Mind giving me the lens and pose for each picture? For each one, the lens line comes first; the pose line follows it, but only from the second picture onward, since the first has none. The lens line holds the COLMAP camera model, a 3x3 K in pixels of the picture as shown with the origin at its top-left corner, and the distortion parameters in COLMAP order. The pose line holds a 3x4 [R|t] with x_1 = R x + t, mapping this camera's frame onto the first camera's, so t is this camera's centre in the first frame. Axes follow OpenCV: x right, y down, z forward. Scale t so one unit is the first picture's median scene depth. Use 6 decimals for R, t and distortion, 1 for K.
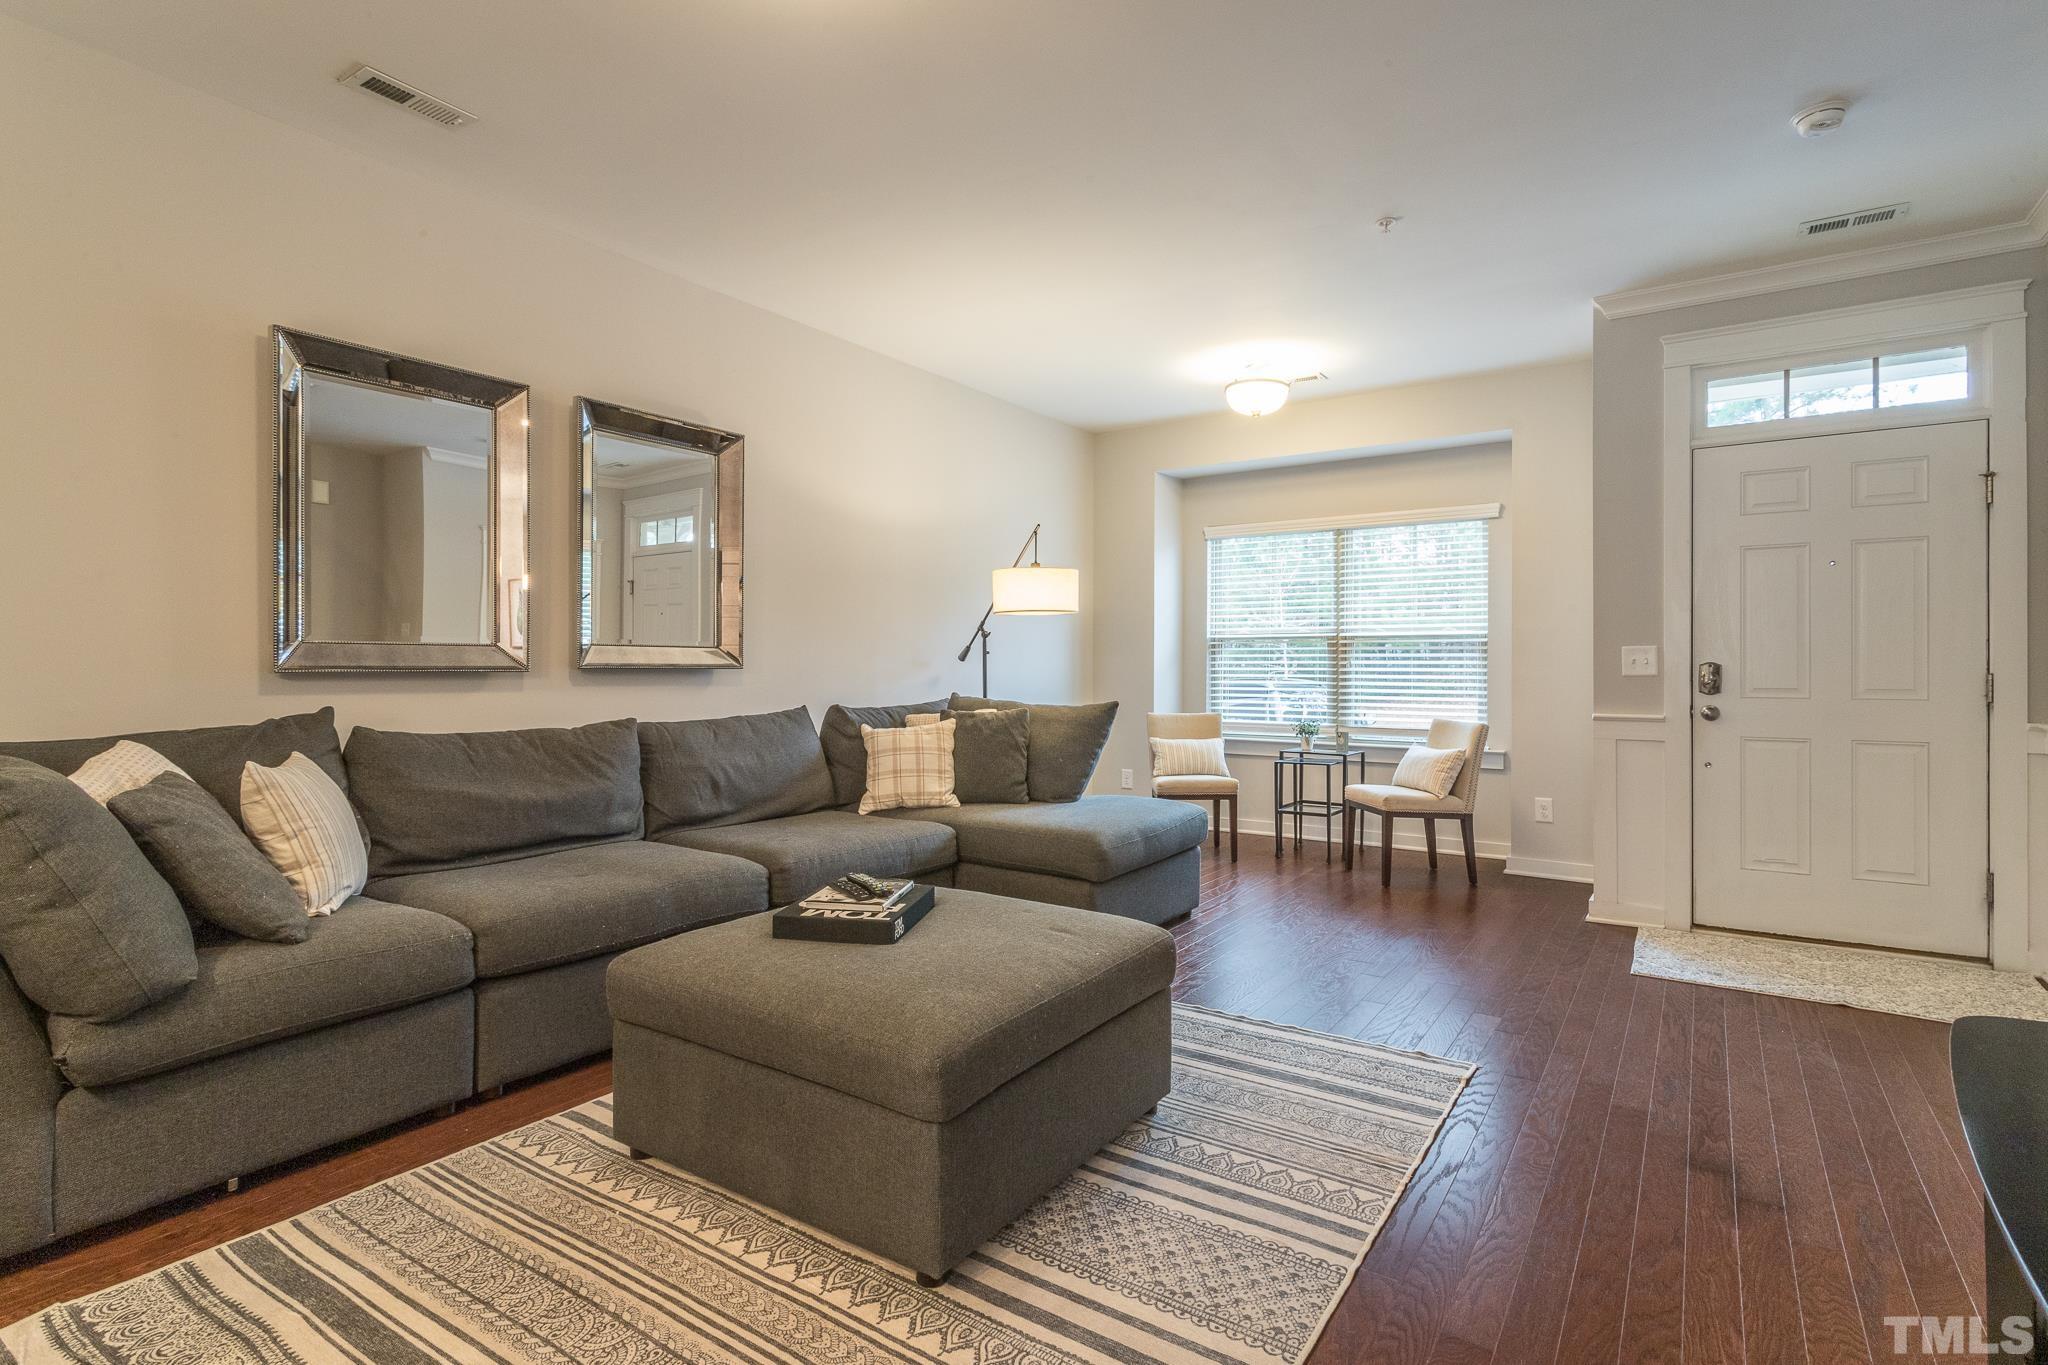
lens RADIAL K [[985.9, 0, 1021.5], [0, 985.9, 669.8], [0, 0, 1]] dist [-0.004048, 0.001709]
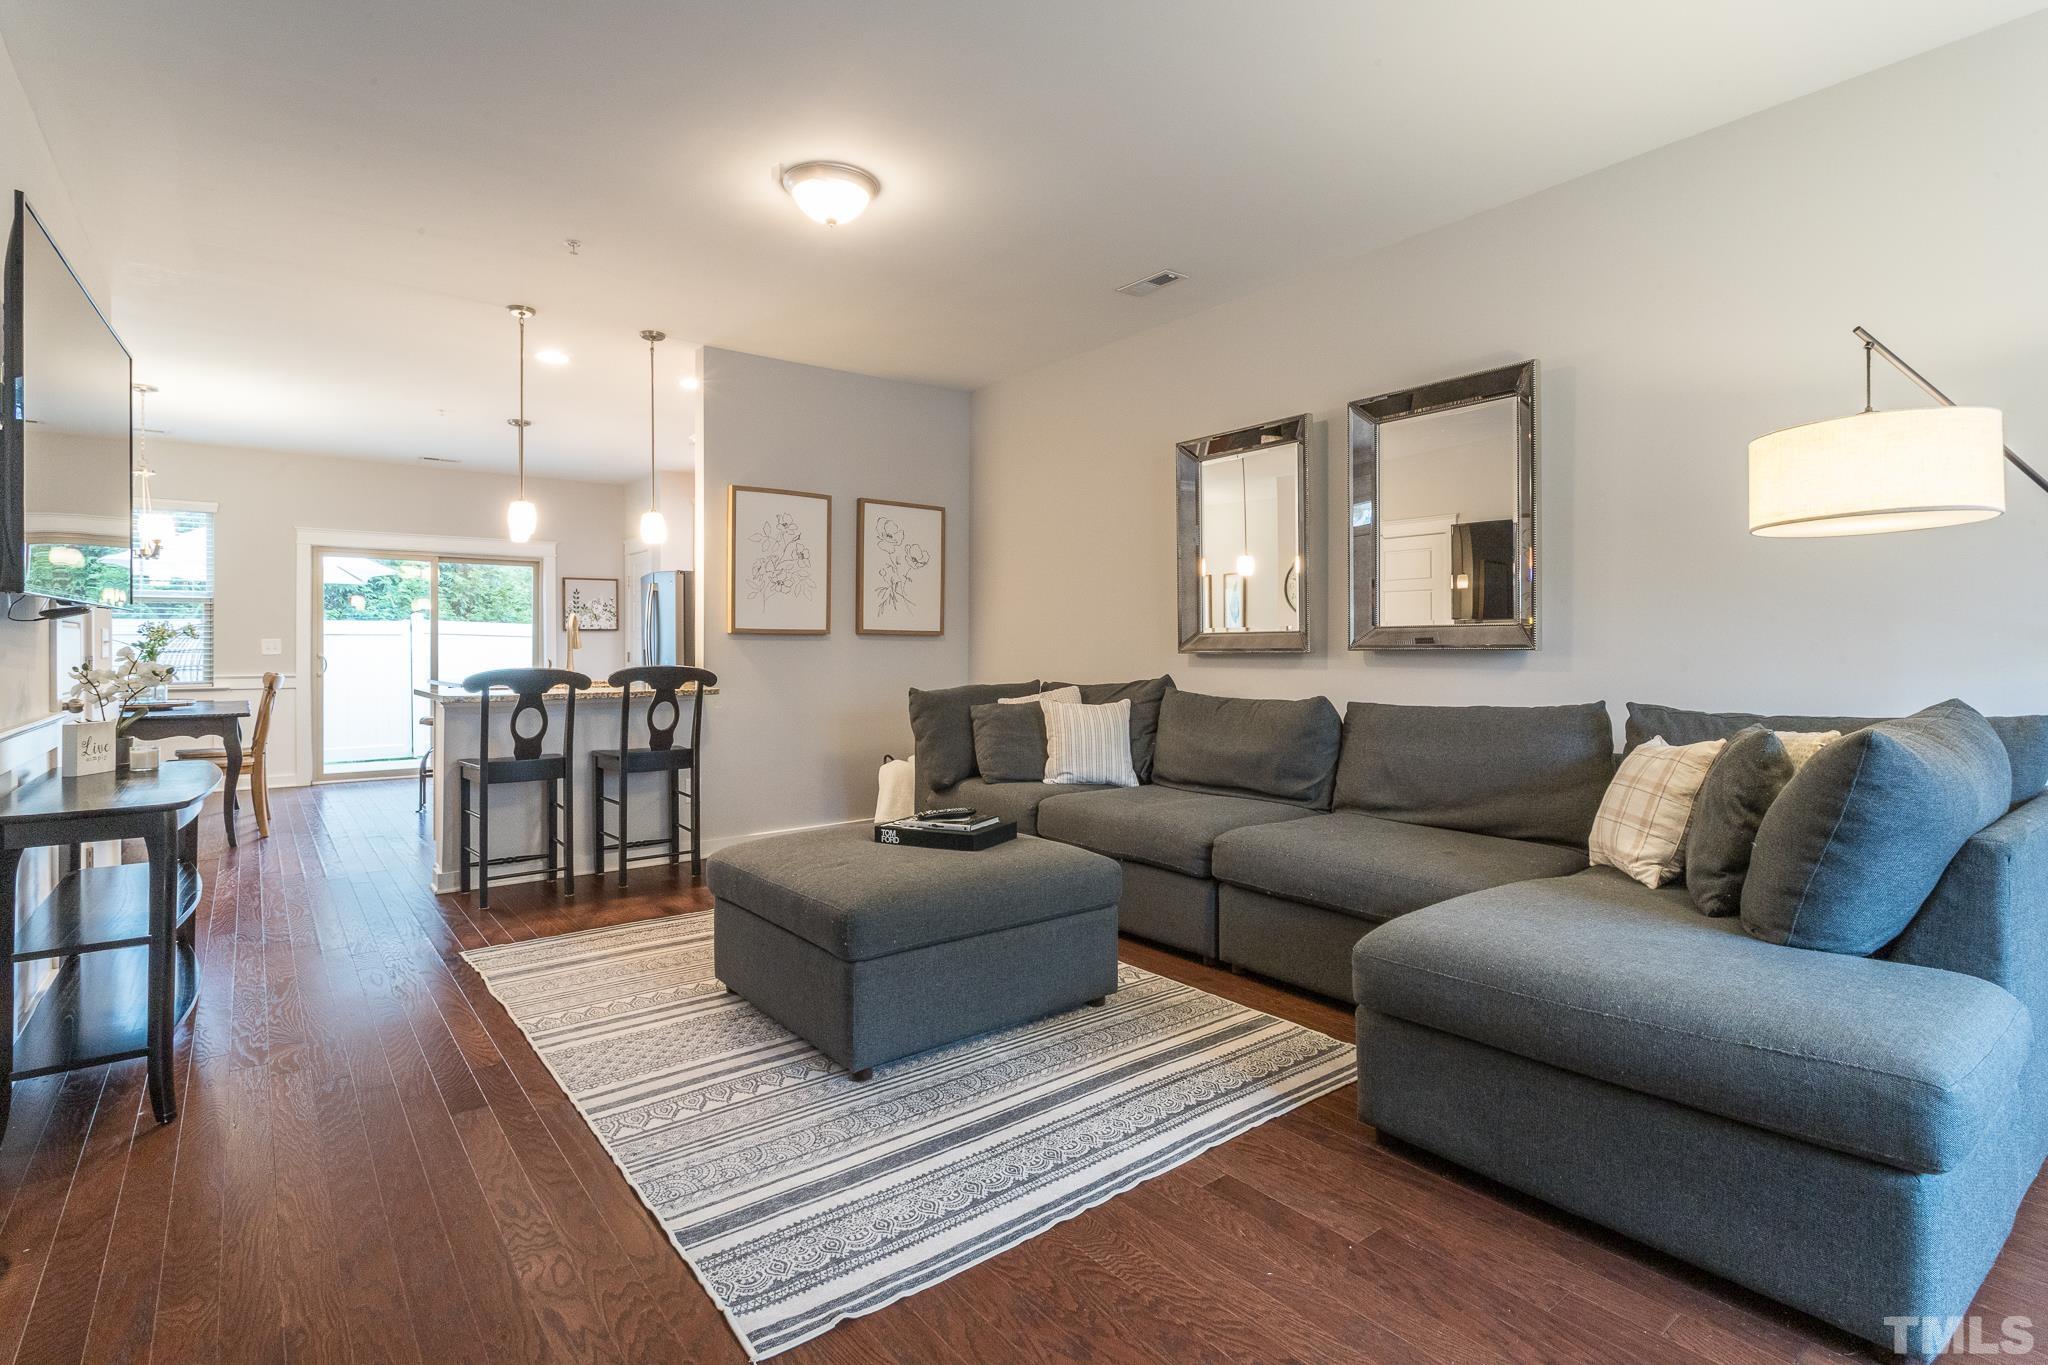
lens RADIAL K [[985.9, 0, 1030.9], [0, 985.9, 634.6], [0, 0, 1]] dist [-0.004048, 0.001709]
pose [[-0.286021, -0.014474, -0.958114, 0.638530], [0.000627, 0.999883, -0.015292, -0.001551], [0.958223, -0.004974, -0.285978, 0.873057]]
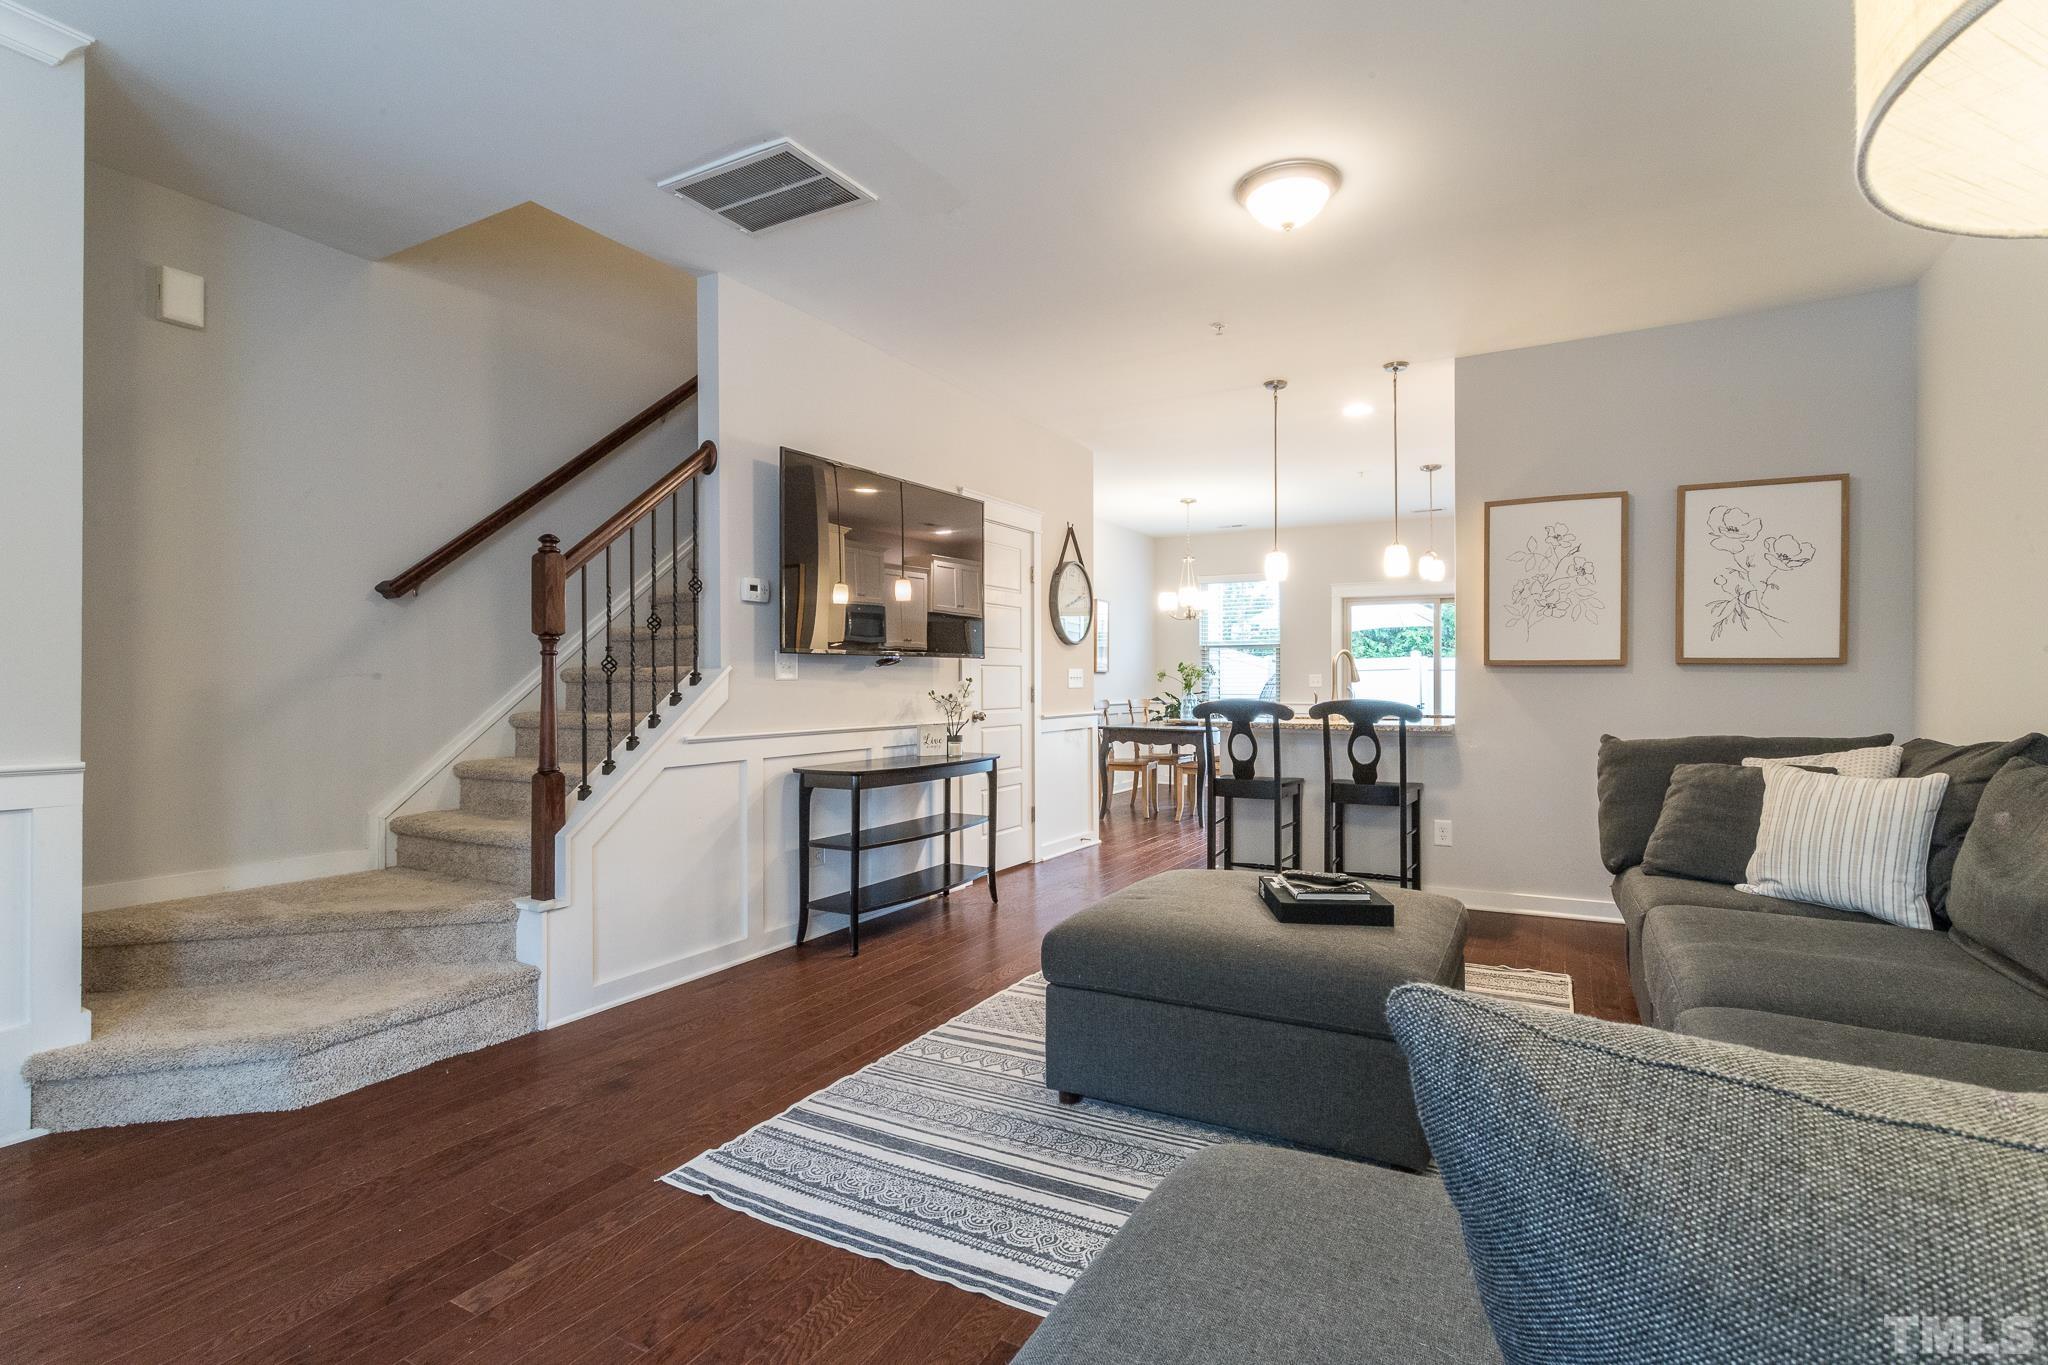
lens RADIAL K [[985.9, 0, 1050.8], [0, 985.9, 663.0], [0, 0, 1]] dist [-0.004048, 0.001709]
pose [[-0.992735, -0.006685, -0.120137, 0.164573], [-0.004369, 0.999800, -0.019535, -0.001741], [0.120244, -0.018868, -0.992565, 1.223407]]
